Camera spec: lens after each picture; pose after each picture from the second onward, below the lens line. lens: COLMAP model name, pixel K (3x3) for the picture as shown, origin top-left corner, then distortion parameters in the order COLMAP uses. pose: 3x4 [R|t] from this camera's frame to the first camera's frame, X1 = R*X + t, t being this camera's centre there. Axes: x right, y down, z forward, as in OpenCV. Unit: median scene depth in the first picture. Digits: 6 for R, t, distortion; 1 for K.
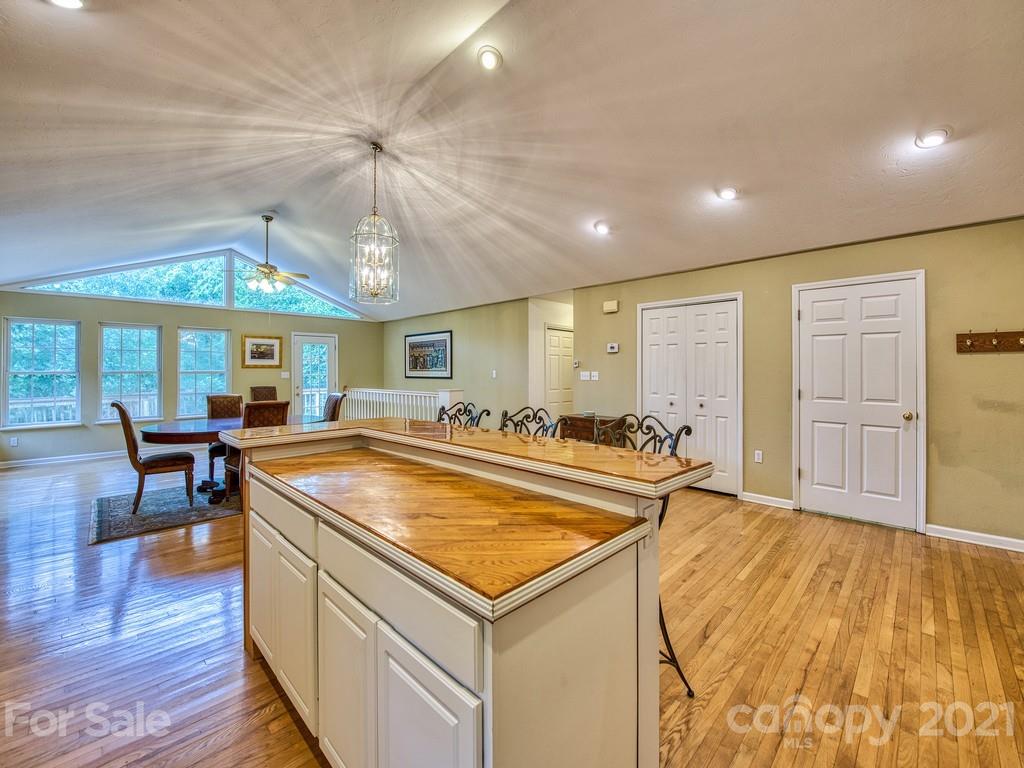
lens RADIAL K [[422.7, 0, 510.4], [0, 422.7, 366.8], [0, 0, 1]] dist [-0.010954, -0.000147]
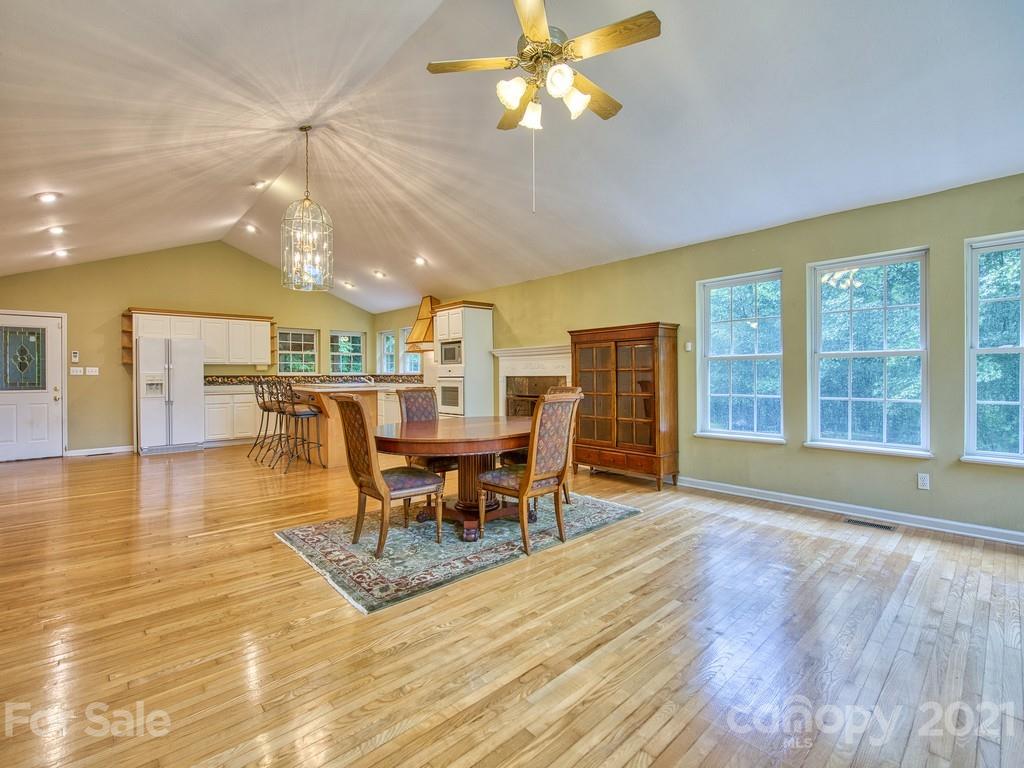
lens RADIAL K [[460.2, 0, 511.1], [0, 460.2, 378.2], [0, 0, 1]] dist [-0.014586, 0.000098]
pose [[-0.999084, 0.008186, 0.041999, -0.639408], [0.008037, 0.999961, -0.003704, 0.047990], [-0.042027, -0.003363, -0.999111, 1.561842]]
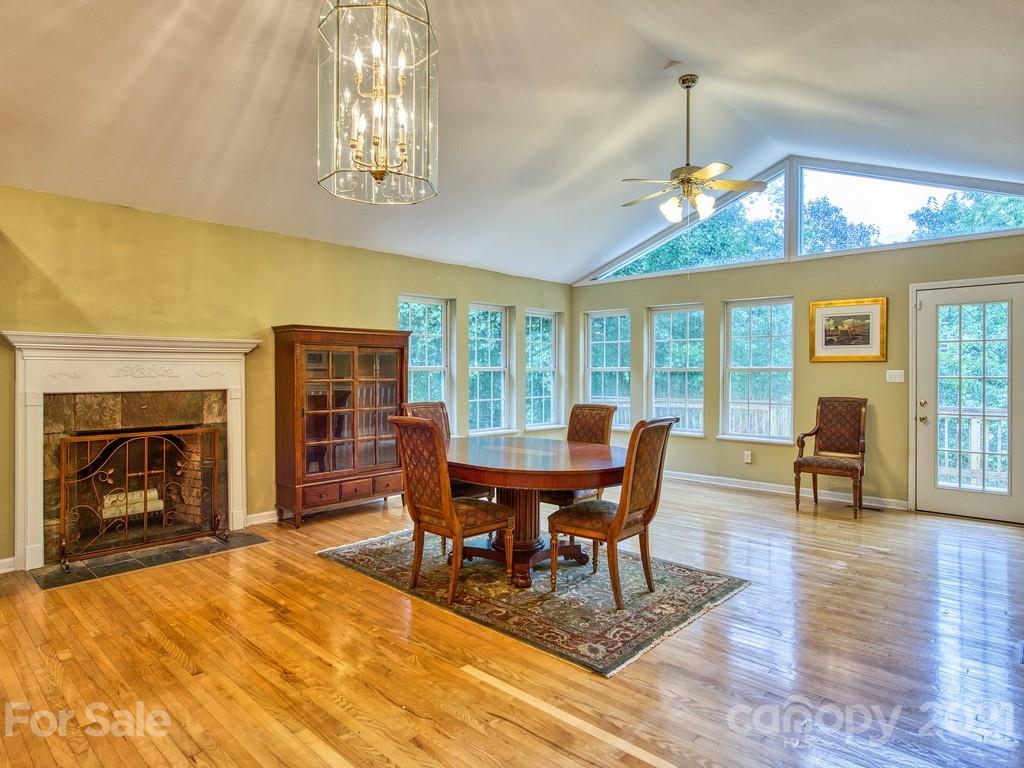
lens RADIAL K [[589.4, 0, 511.7], [0, 589.4, 376.6], [0, 0, 1]] dist [0.000251, 0.000935]
pose [[0.033986, 0.013845, -0.999326, 0.187588], [0.007402, 0.999873, 0.014104, 0.010947], [0.999395, -0.007876, 0.033879, 0.844996]]
